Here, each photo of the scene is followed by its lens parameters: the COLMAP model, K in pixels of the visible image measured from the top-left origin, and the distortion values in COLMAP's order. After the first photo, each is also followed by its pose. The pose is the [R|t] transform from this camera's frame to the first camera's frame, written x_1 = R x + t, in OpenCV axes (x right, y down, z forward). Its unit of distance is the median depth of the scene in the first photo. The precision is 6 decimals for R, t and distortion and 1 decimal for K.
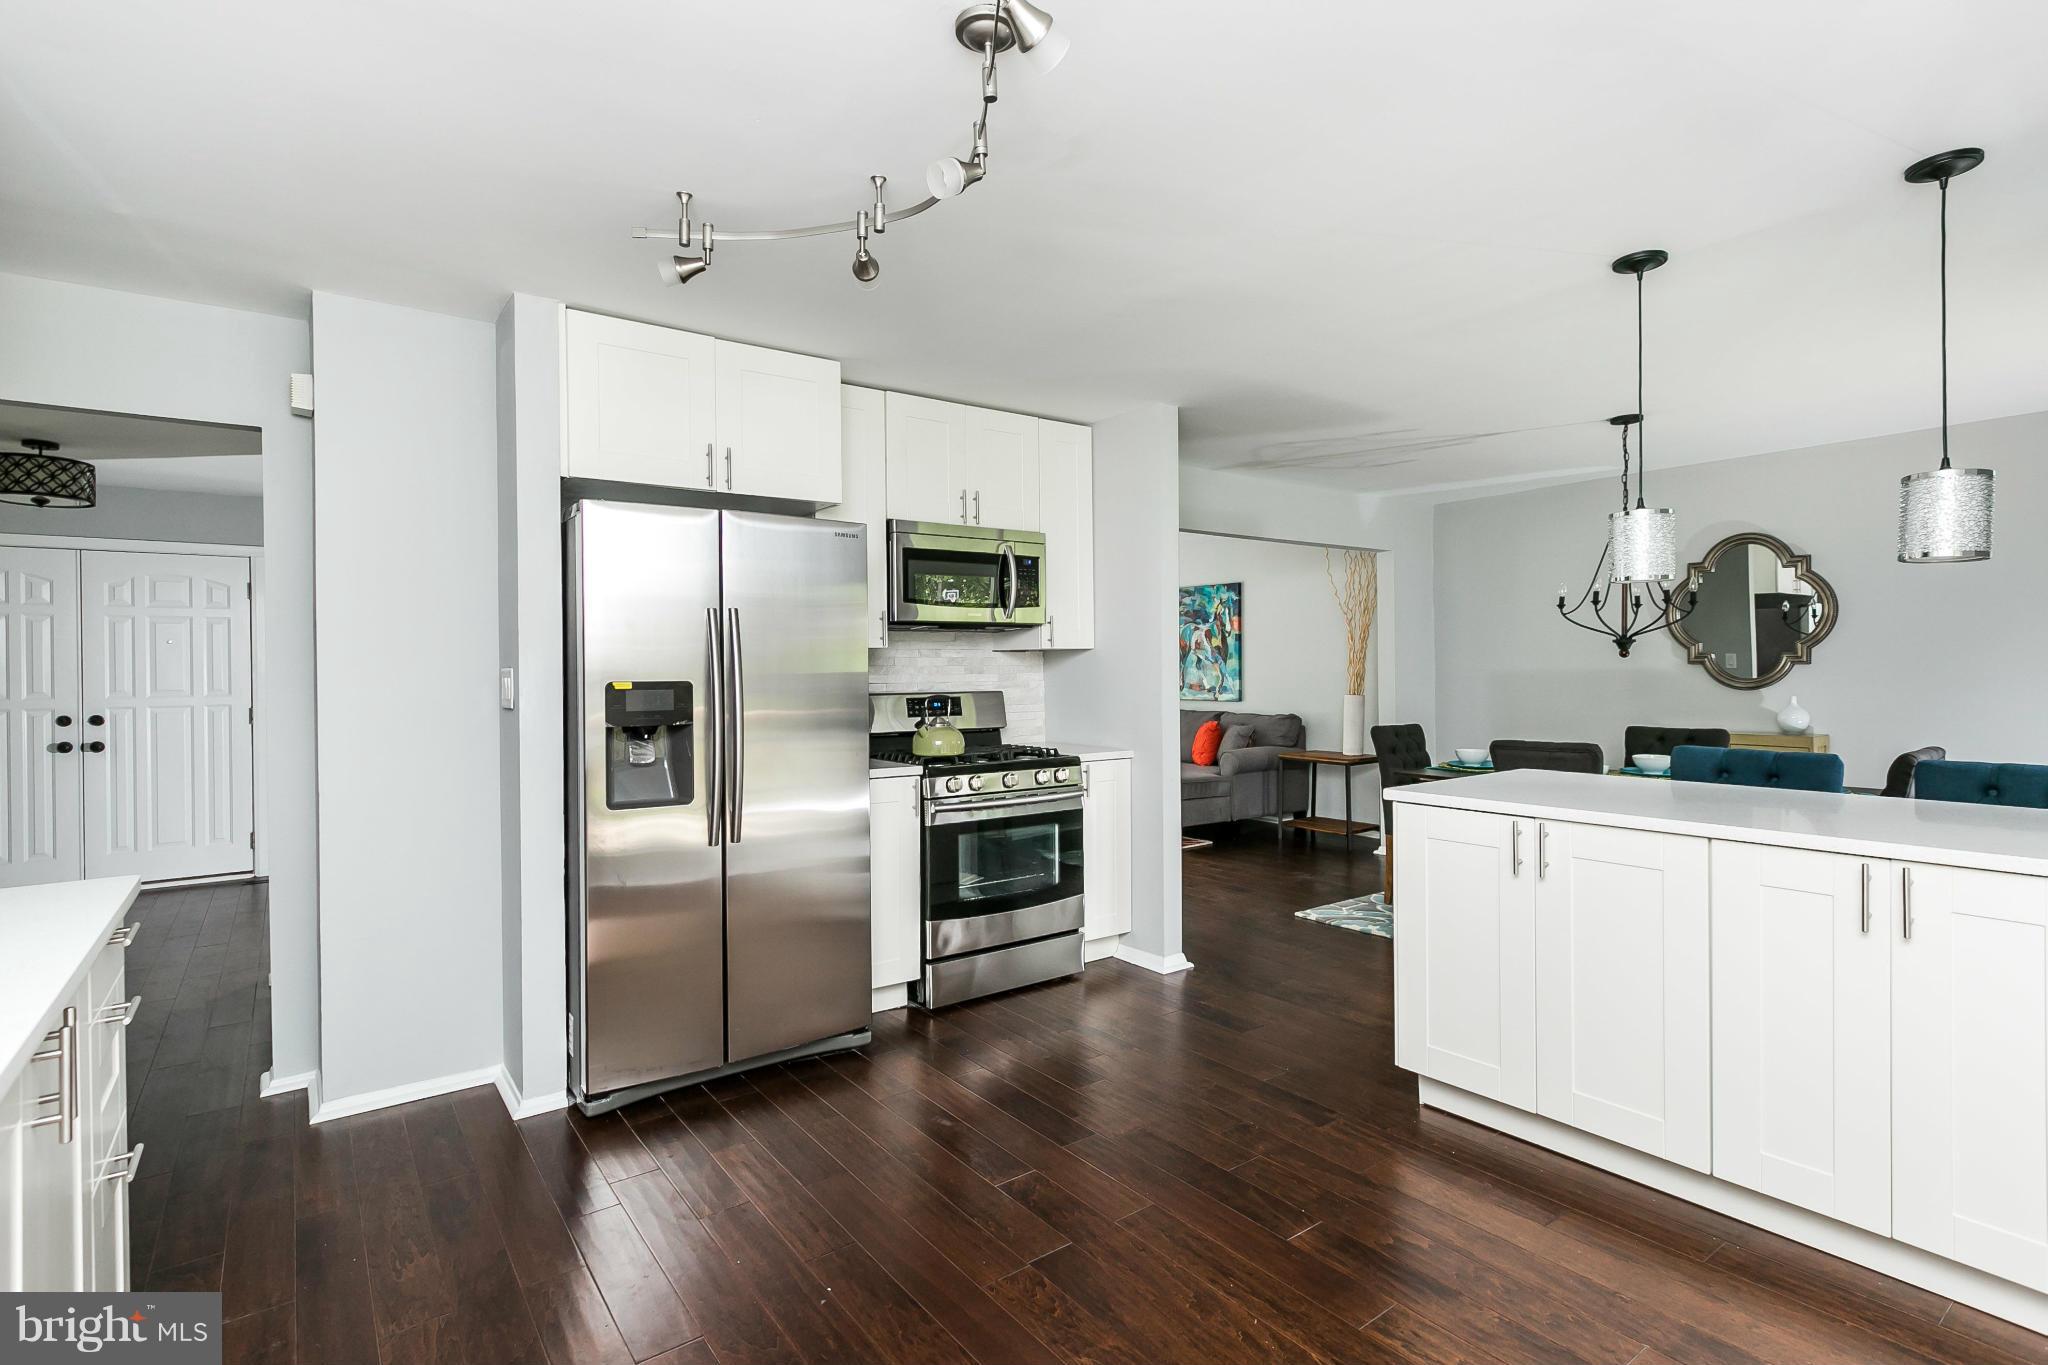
lens RADIAL K [[960.1, 0, 1020.9], [0, 960.1, 680.2], [0, 0, 1]] dist [-0.003671, -0.000991]
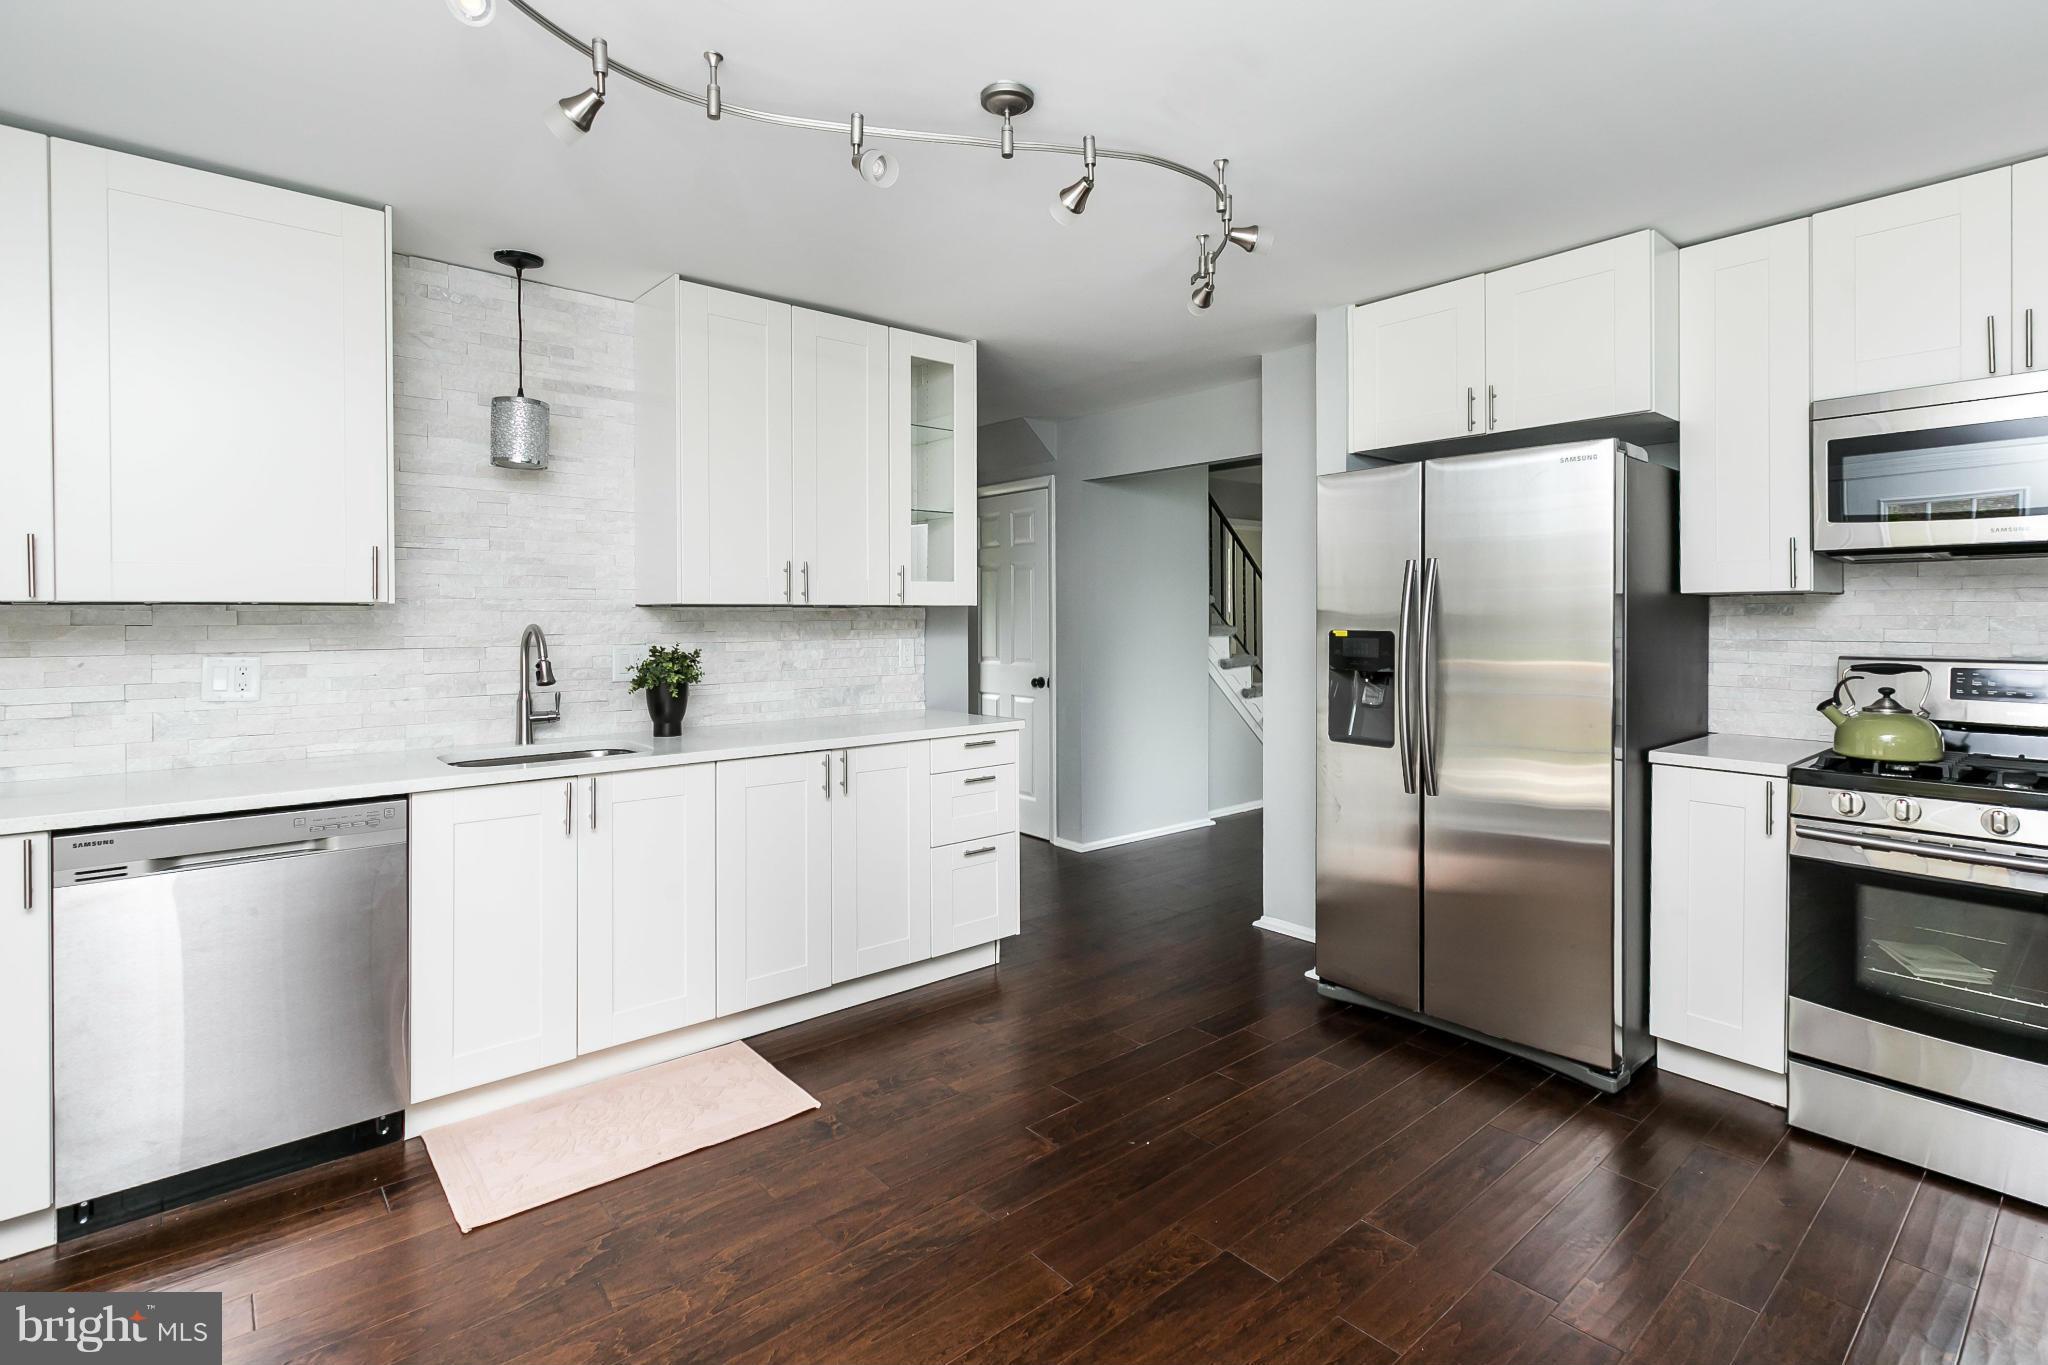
lens RADIAL K [[960.1, 0, 1025.2], [0, 960.1, 625.4], [0, 0, 1]] dist [-0.003671, -0.000991]
pose [[0.079900, 0.021895, -0.996562, 0.672942], [-0.008318, 0.999739, 0.021298, -0.024207], [0.996768, 0.006588, 0.080061, 0.520492]]
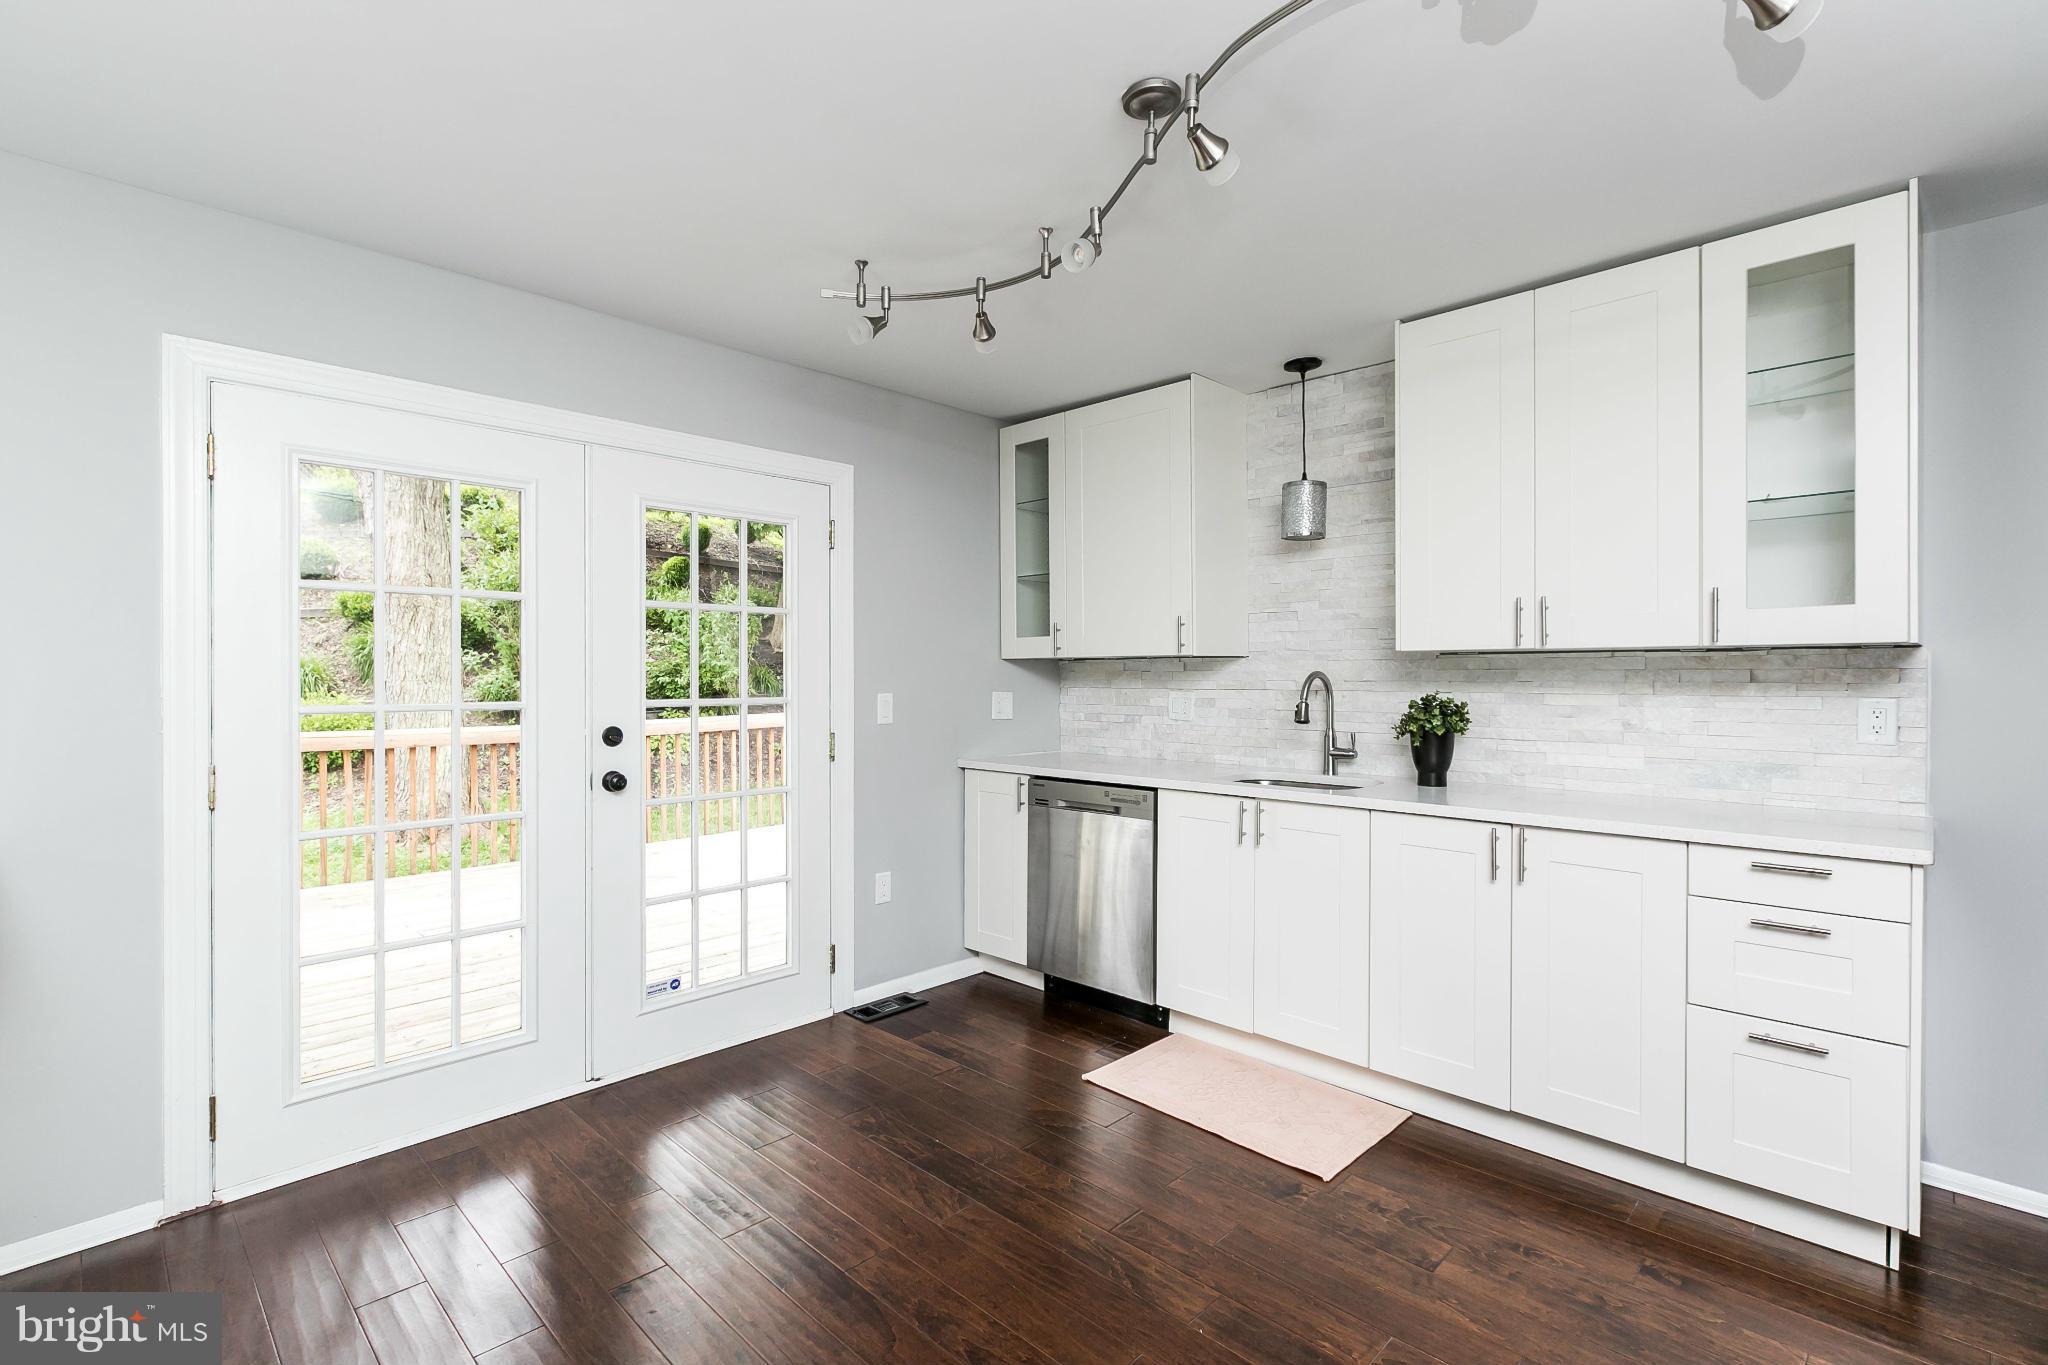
lens RADIAL K [[941.0, 0, 1029.0], [0, 941.0, 684.9], [0, 0, 1]] dist [-0.004396, 0.001455]
pose [[-0.986190, 0.015659, -0.164876, 0.162879], [0.011719, 0.999623, 0.024843, -0.016216], [0.165203, 0.022568, -0.986001, 1.173272]]
